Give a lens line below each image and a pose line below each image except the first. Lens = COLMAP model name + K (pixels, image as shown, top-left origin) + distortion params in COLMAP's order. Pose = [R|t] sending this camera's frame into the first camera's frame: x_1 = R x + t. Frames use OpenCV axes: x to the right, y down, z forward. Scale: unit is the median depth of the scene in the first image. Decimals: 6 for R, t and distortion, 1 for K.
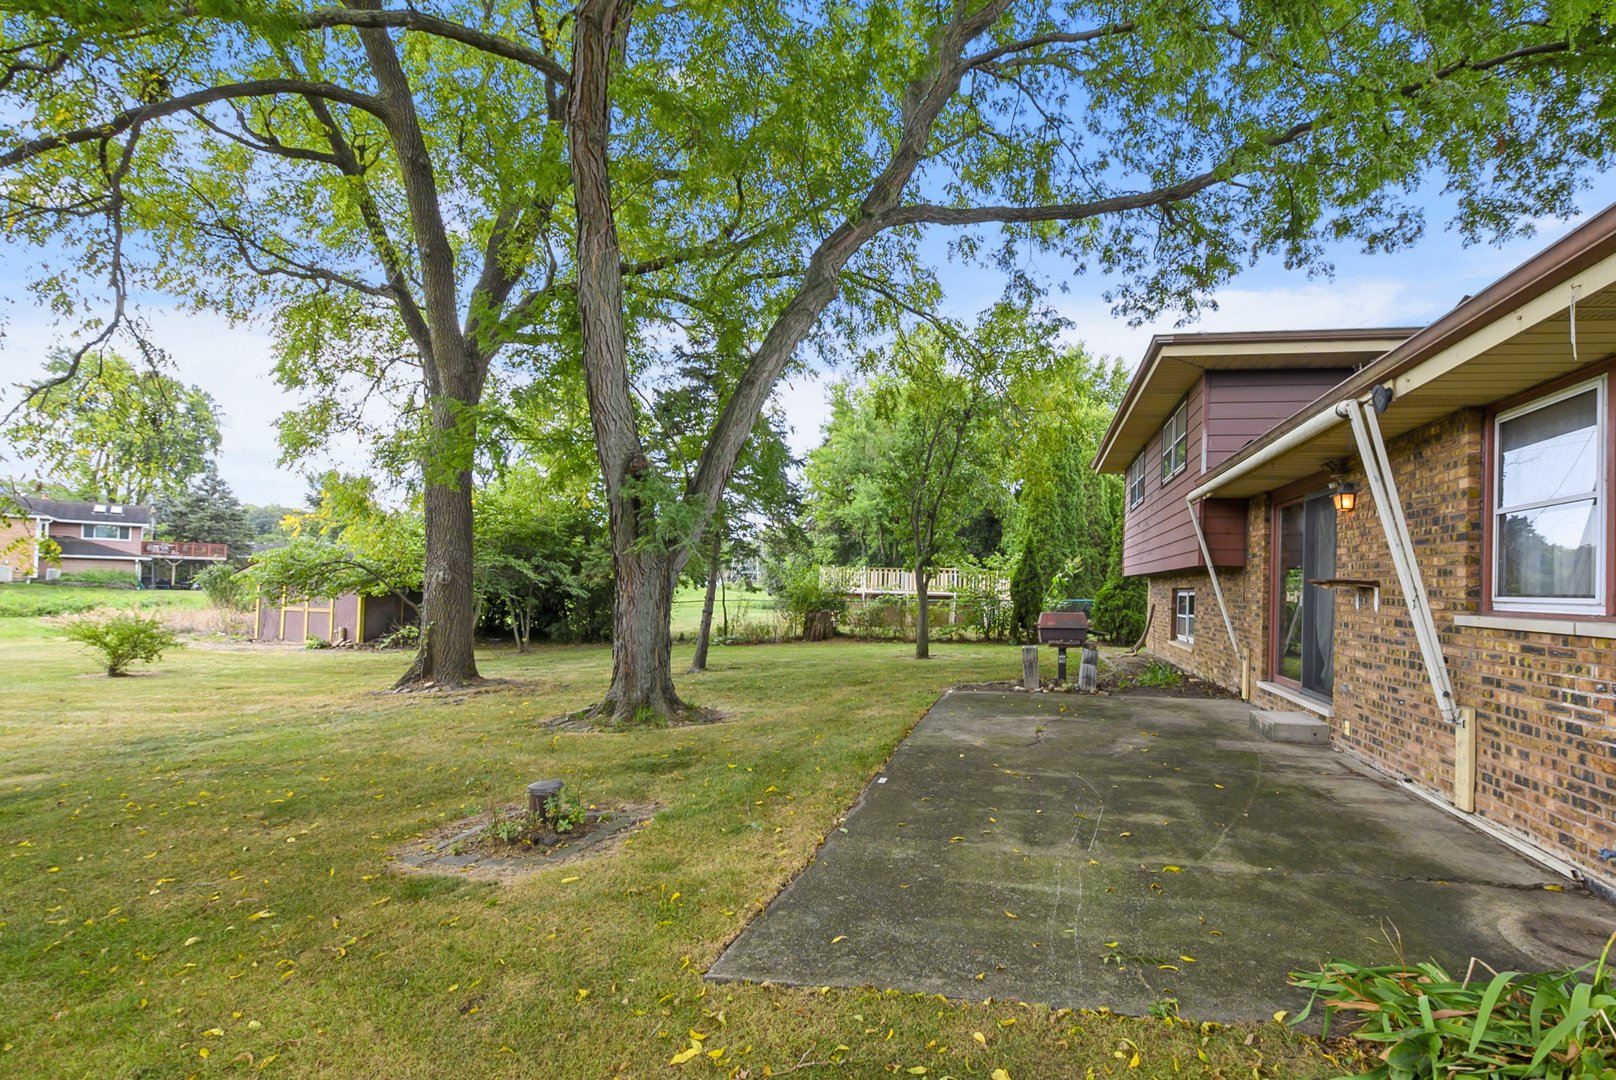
lens RADIAL K [[778.2, 0, 807.8], [0, 778.2, 559.2], [0, 0, 1]] dist [0.018305, -0.011109]
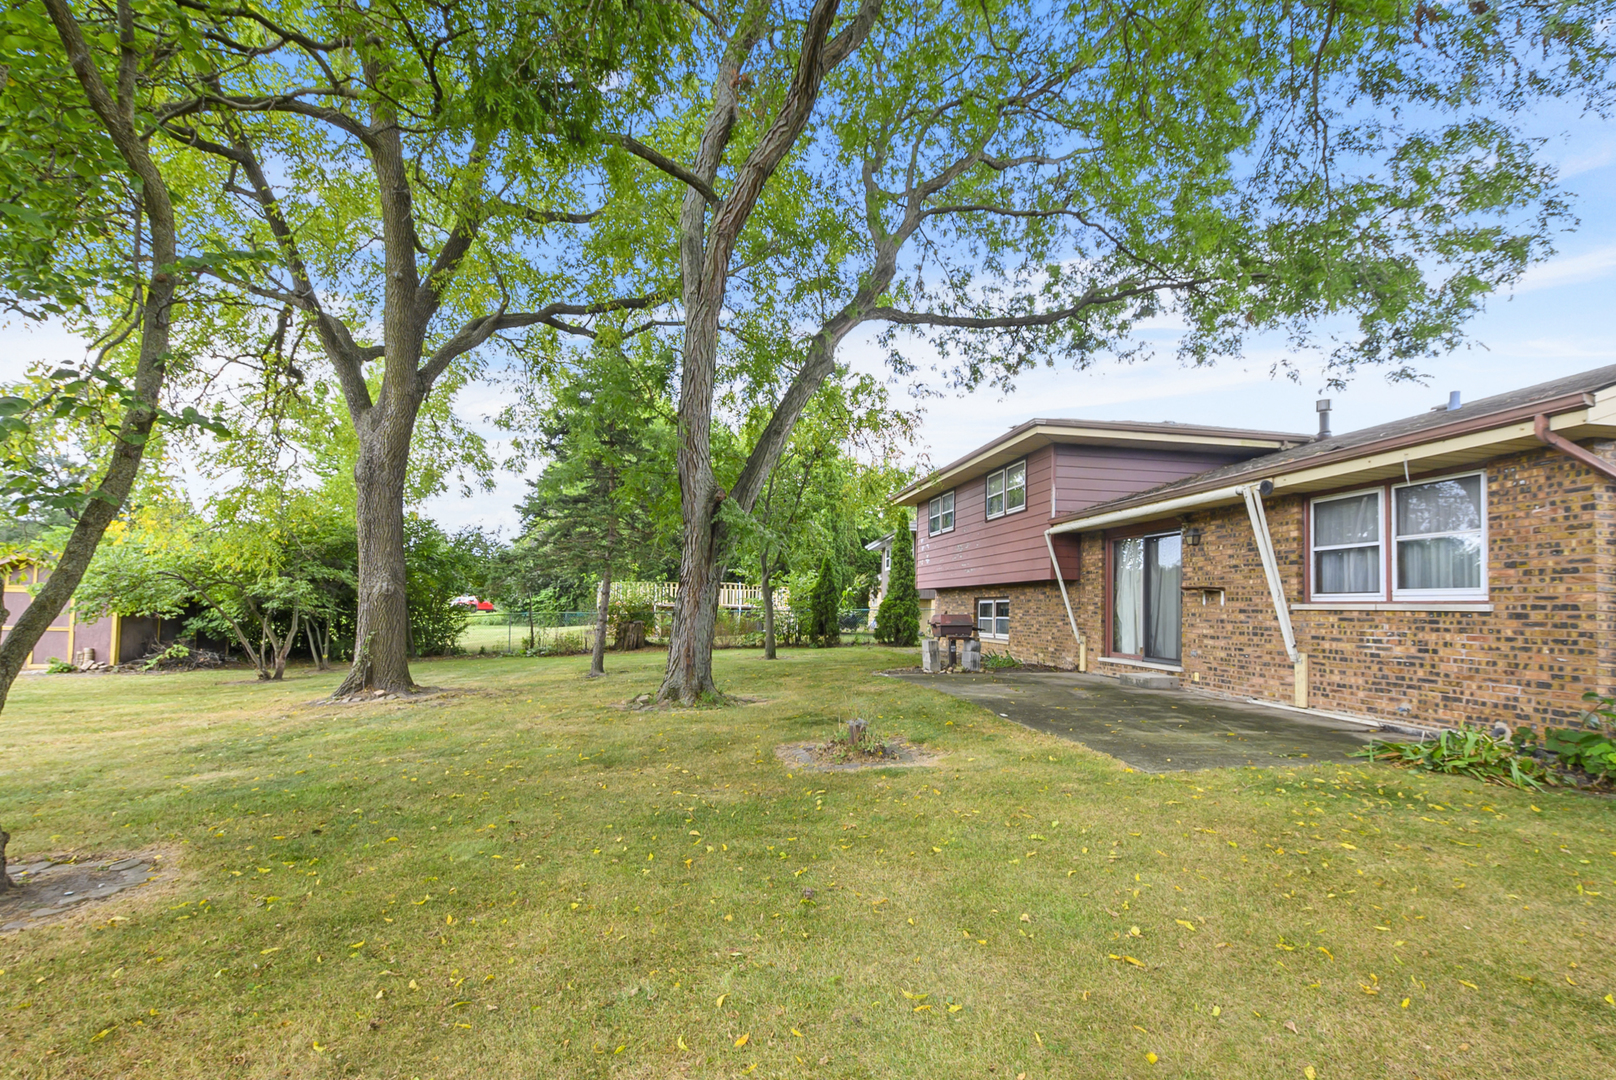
lens RADIAL K [[720.8, 0, 814.3], [0, 720.8, 561.3], [0, 0, 1]] dist [0.013703, -0.006443]
pose [[0.947211, 0.012639, 0.320362, -0.774446], [-0.006570, 0.999778, -0.020018, 0.010808], [-0.320544, 0.016857, 0.947084, -0.259170]]
